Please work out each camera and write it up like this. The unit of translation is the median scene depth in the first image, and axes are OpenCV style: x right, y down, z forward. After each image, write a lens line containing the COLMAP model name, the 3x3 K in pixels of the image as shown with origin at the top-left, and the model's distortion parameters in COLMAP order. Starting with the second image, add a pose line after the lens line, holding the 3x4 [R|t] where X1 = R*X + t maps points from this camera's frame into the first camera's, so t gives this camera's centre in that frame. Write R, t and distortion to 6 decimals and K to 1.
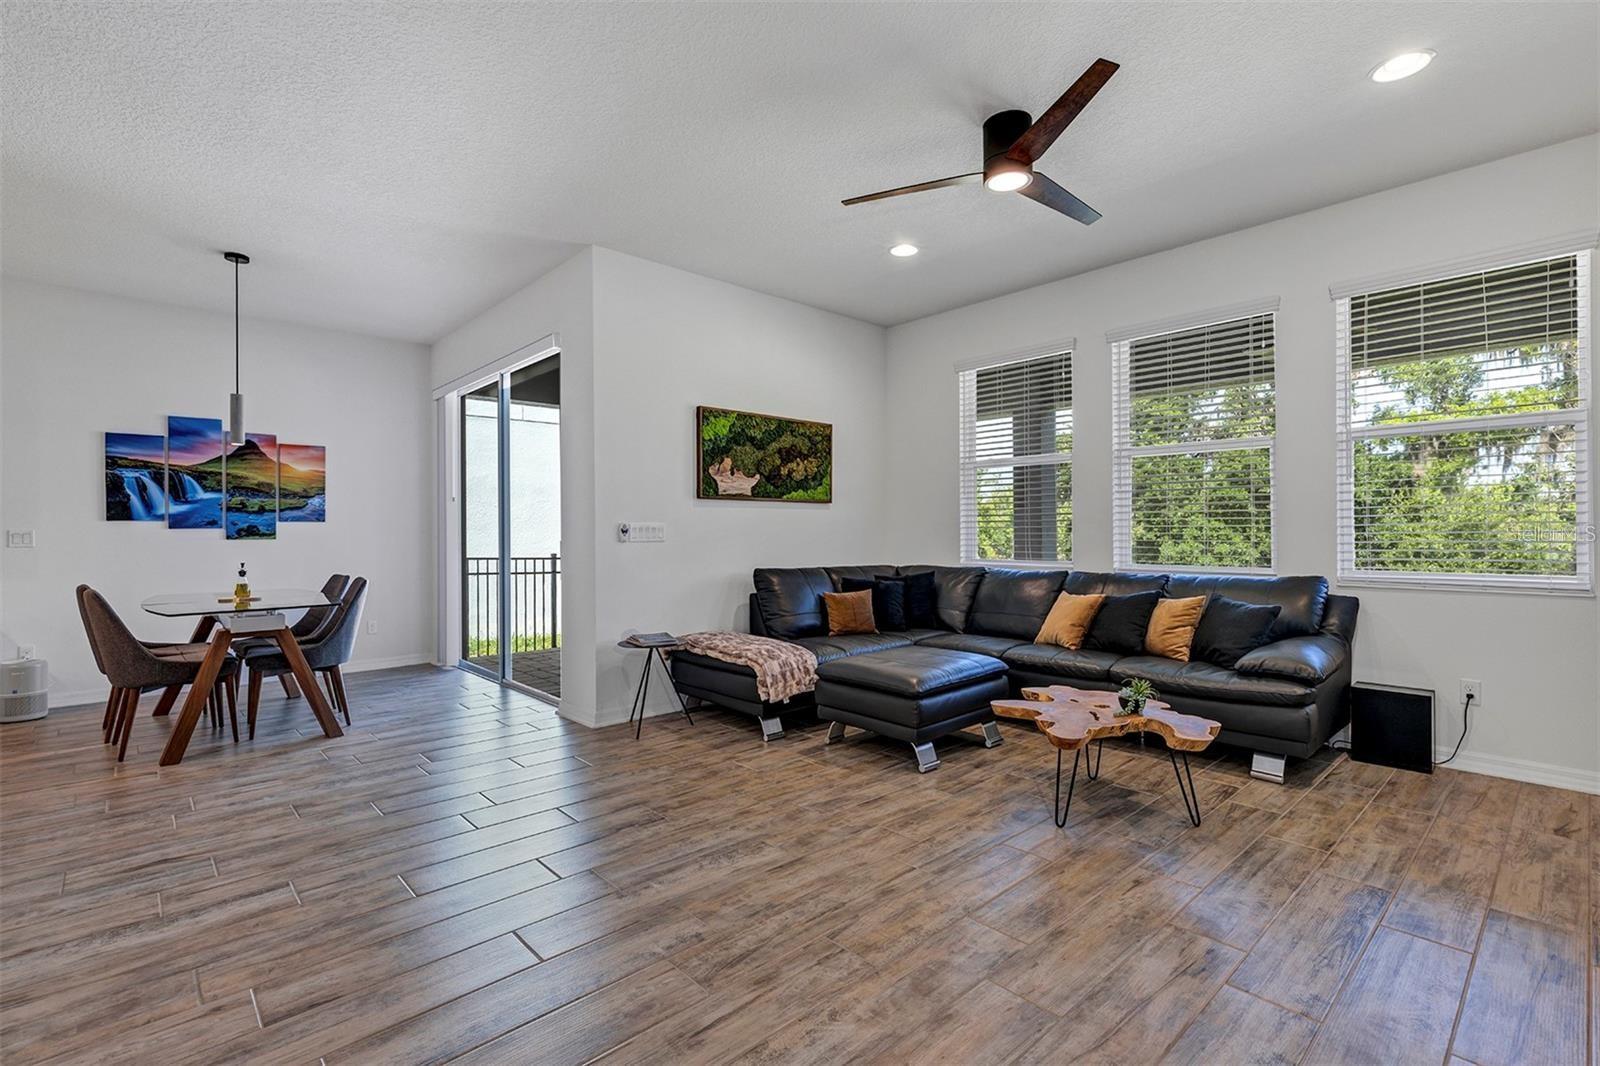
lens RADIAL K [[727.6, 0, 794.5], [0, 727.6, 528.1], [0, 0, 1]] dist [0.010895, -0.000627]
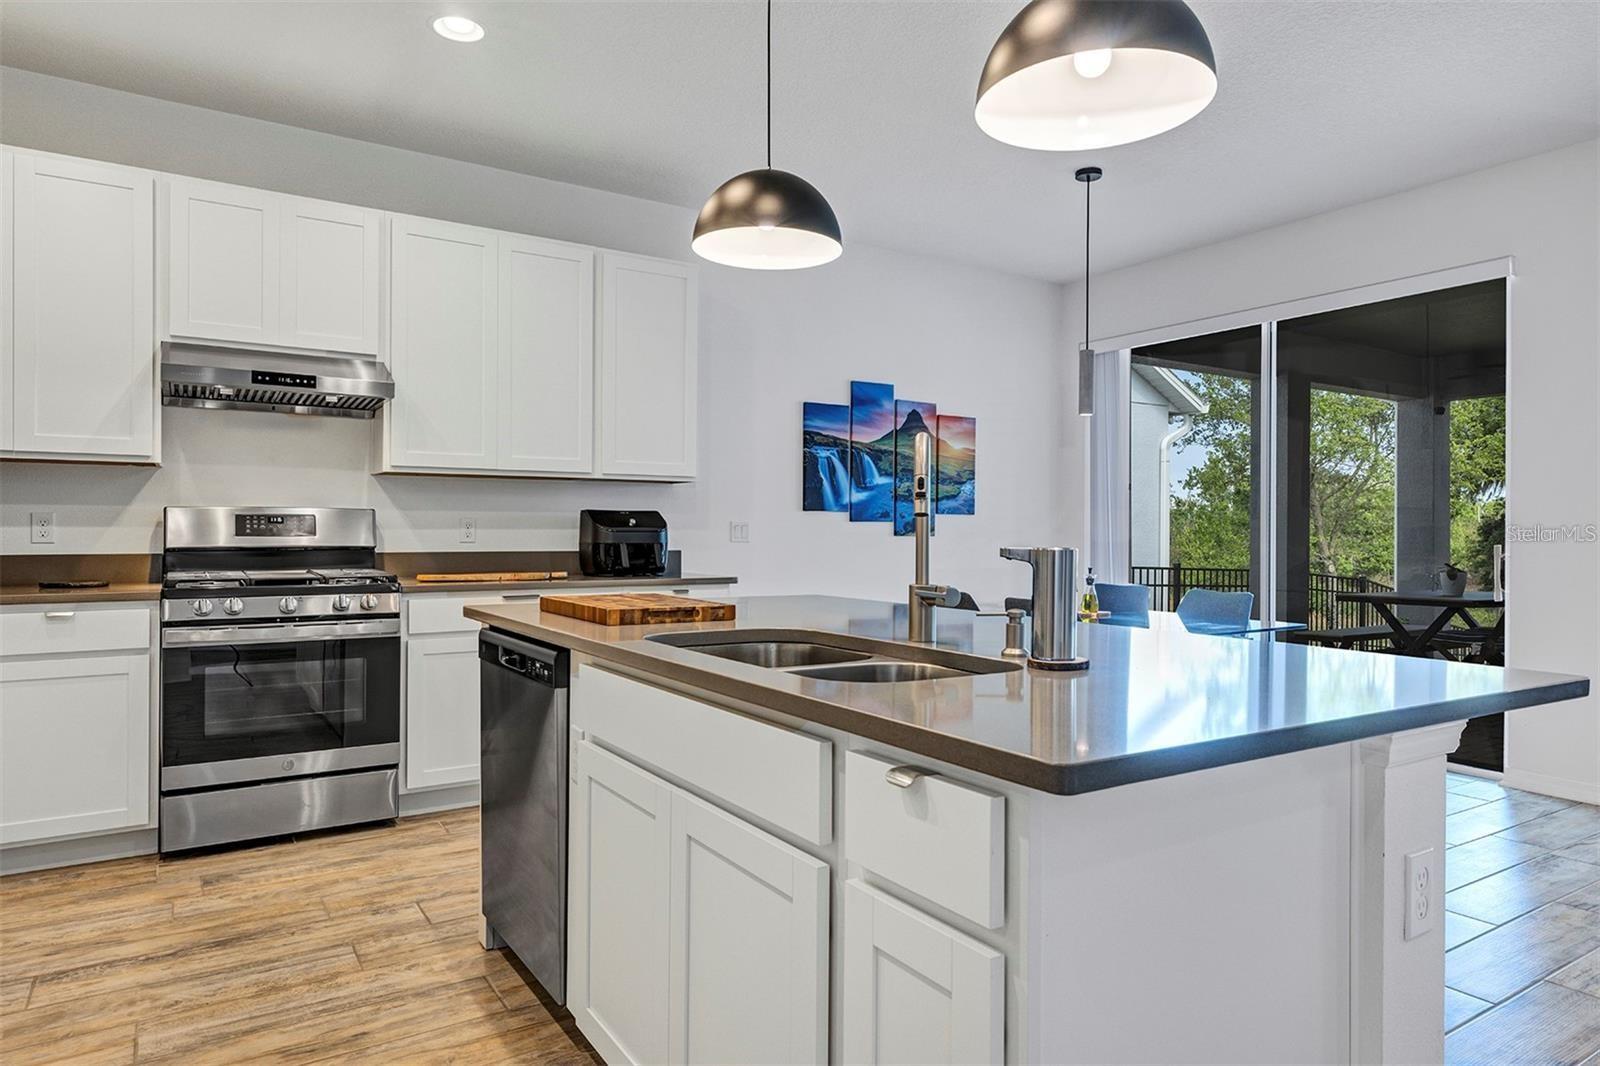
lens RADIAL K [[973.2, 0, 797.3], [0, 973.2, 524.8], [0, 0, 1]] dist [0.009588, 0.001451]
pose [[0.986091, 0.012684, -0.165719, -0.696209], [-0.013000, 0.999915, -0.000826, 0.005789], [0.165694, 0.002969, 0.986173, -0.055443]]
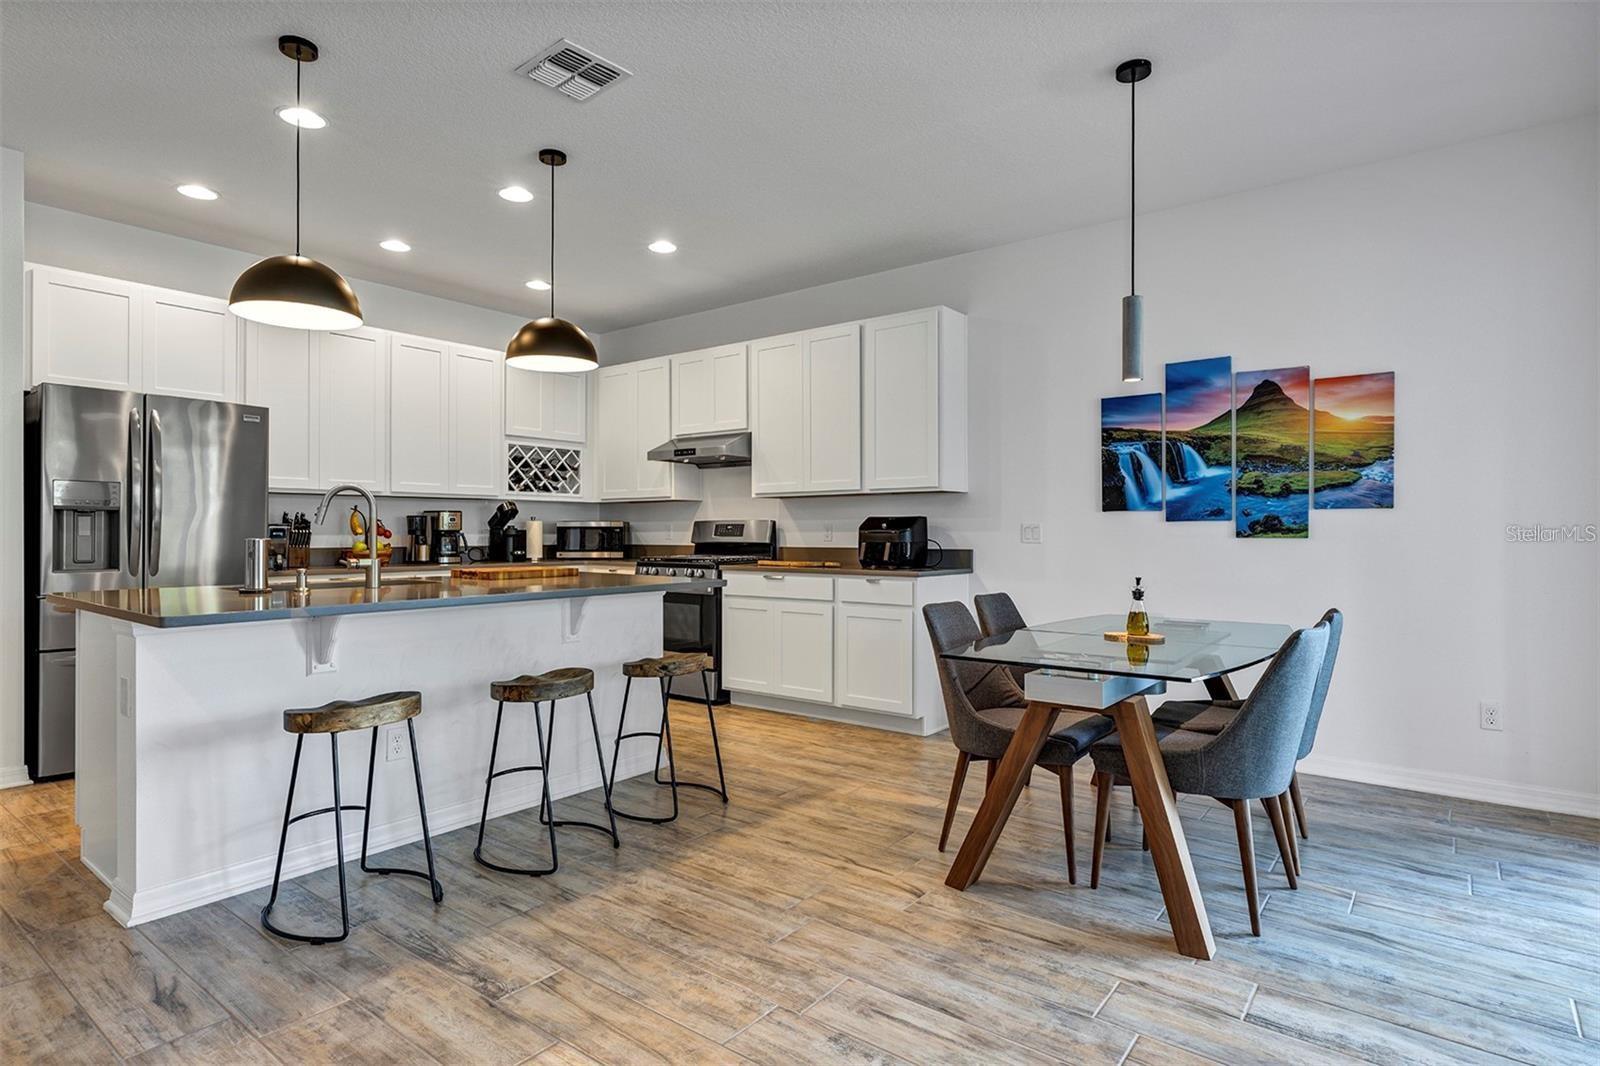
lens RADIAL K [[846.8, 0, 790.1], [0, 846.8, 526.4], [0, 0, 1]] dist [0.014681, 0.000449]
pose [[0.169414, 0.001578, -0.985544, -0.091522], [0.001800, 0.999997, 0.001910, 0.003244], [0.985543, -0.002097, 0.169411, 0.470482]]
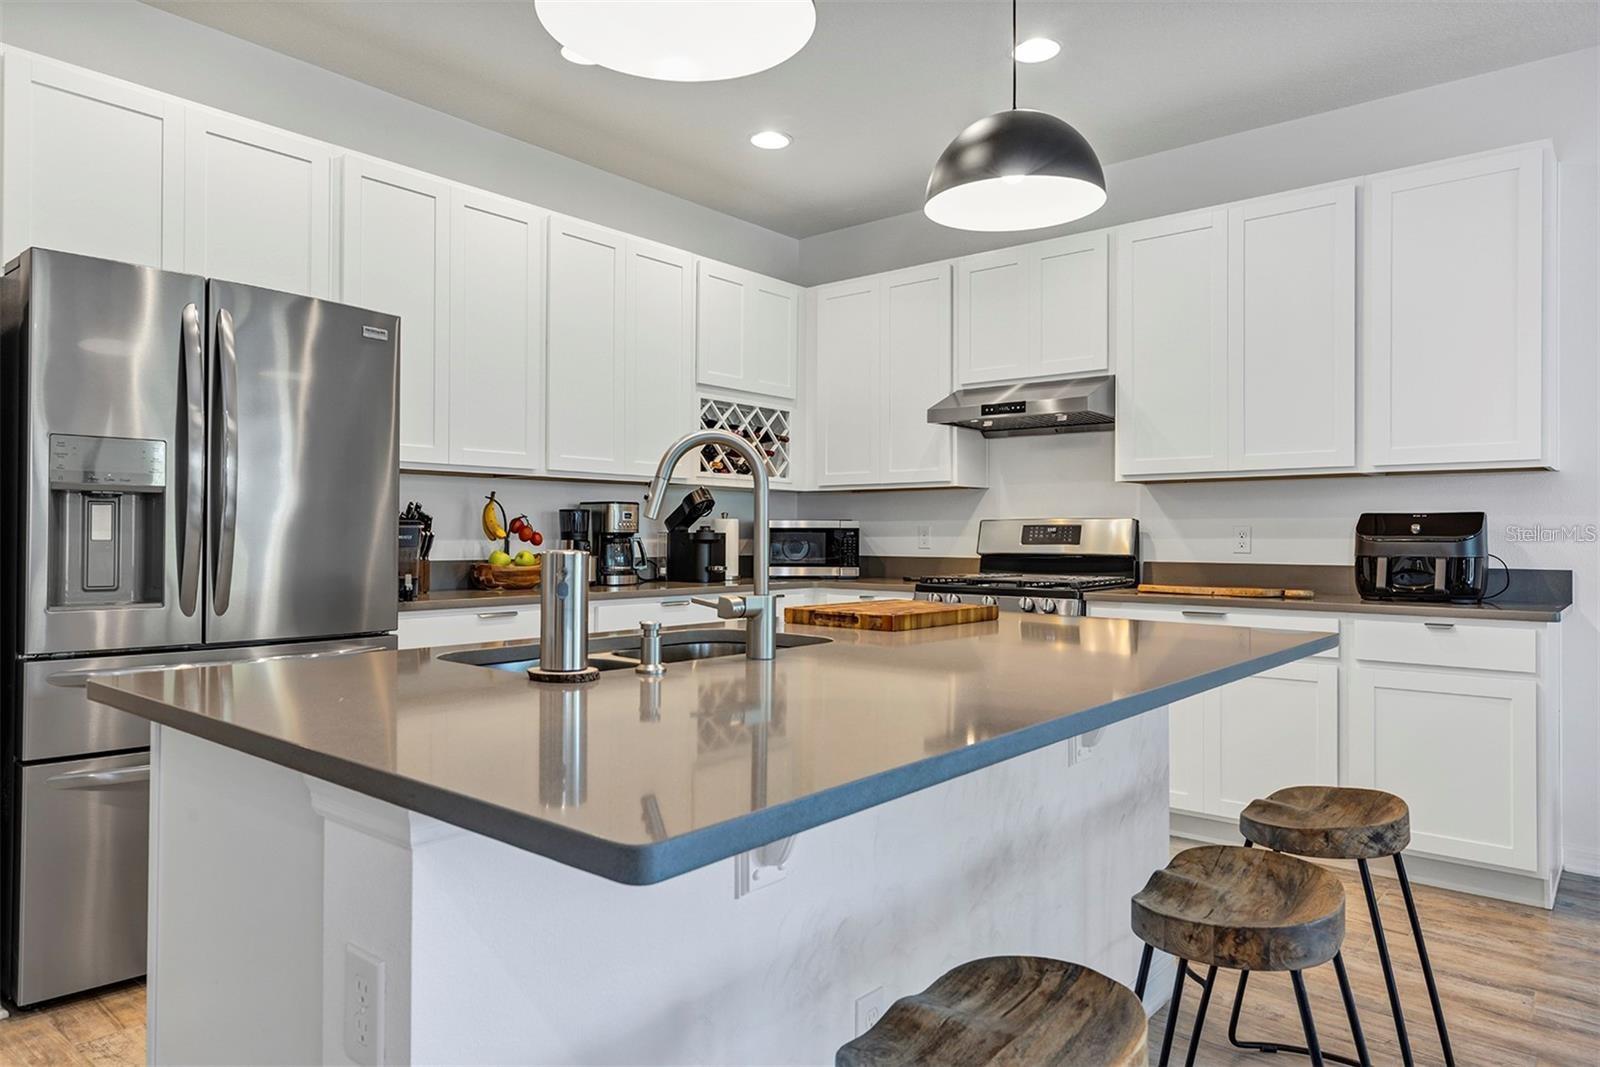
lens RADIAL K [[1014.8, 0, 795.7], [0, 1014.8, 525.6], [0, 0, 1]] dist [0.016751, -0.000781]
pose [[0.144307, -0.001558, -0.989532, -0.397040], [-0.002456, 0.999995, -0.001932, 0.004986], [0.989530, 0.002709, 0.144303, 0.252790]]
